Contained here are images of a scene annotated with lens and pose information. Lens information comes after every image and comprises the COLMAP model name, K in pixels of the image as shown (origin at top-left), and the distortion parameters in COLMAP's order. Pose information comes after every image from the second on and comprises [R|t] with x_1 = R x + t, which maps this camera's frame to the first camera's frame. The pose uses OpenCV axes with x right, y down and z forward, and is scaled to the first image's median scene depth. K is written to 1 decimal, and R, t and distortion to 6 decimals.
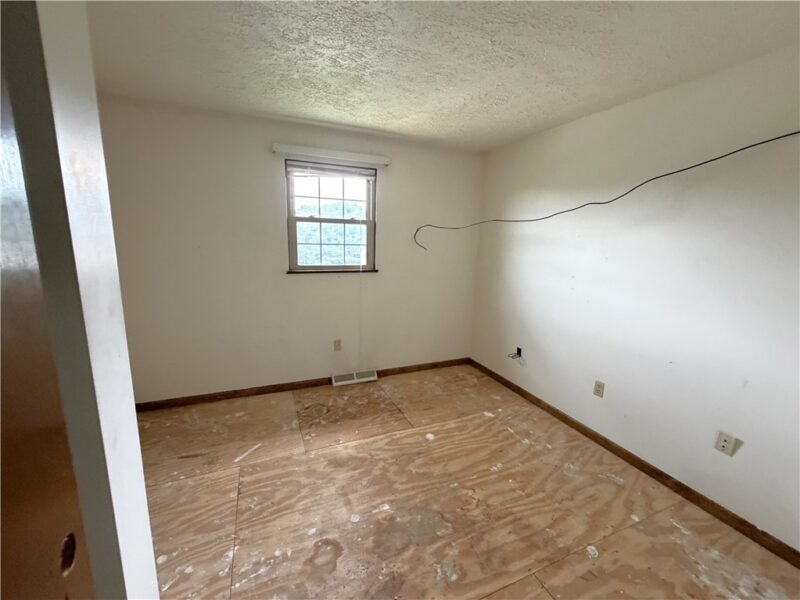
lens RADIAL K [[325.3, 0, 399.0], [0, 325.3, 299.8], [0, 0, 1]] dist [-0.000033, 0.000086]
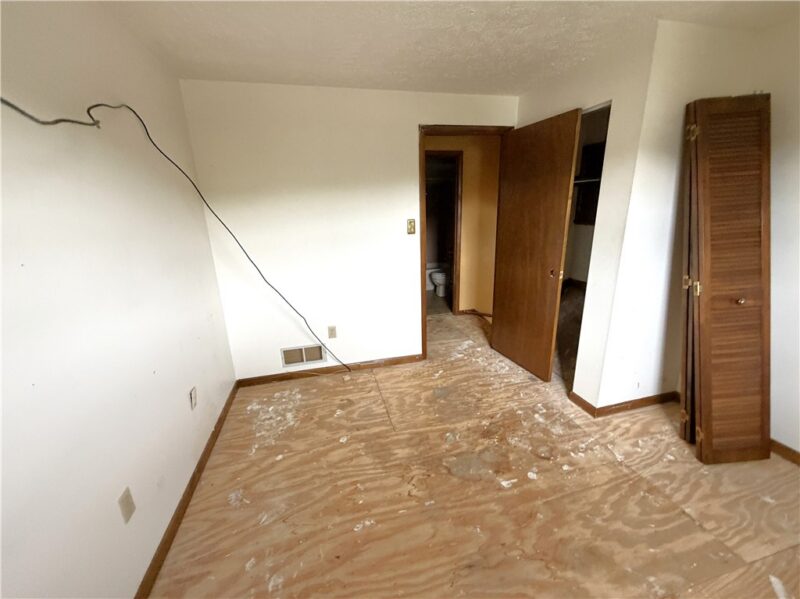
lens RADIAL K [[325.3, 0, 399.0], [0, 325.3, 299.3], [0, 0, 1]] dist [-0.000033, 0.000086]
pose [[-0.988540, -0.039596, 0.145672, 0.156609], [0.029574, 0.895487, 0.444103, -0.321139], [-0.148032, 0.443322, -0.884054, 1.656178]]
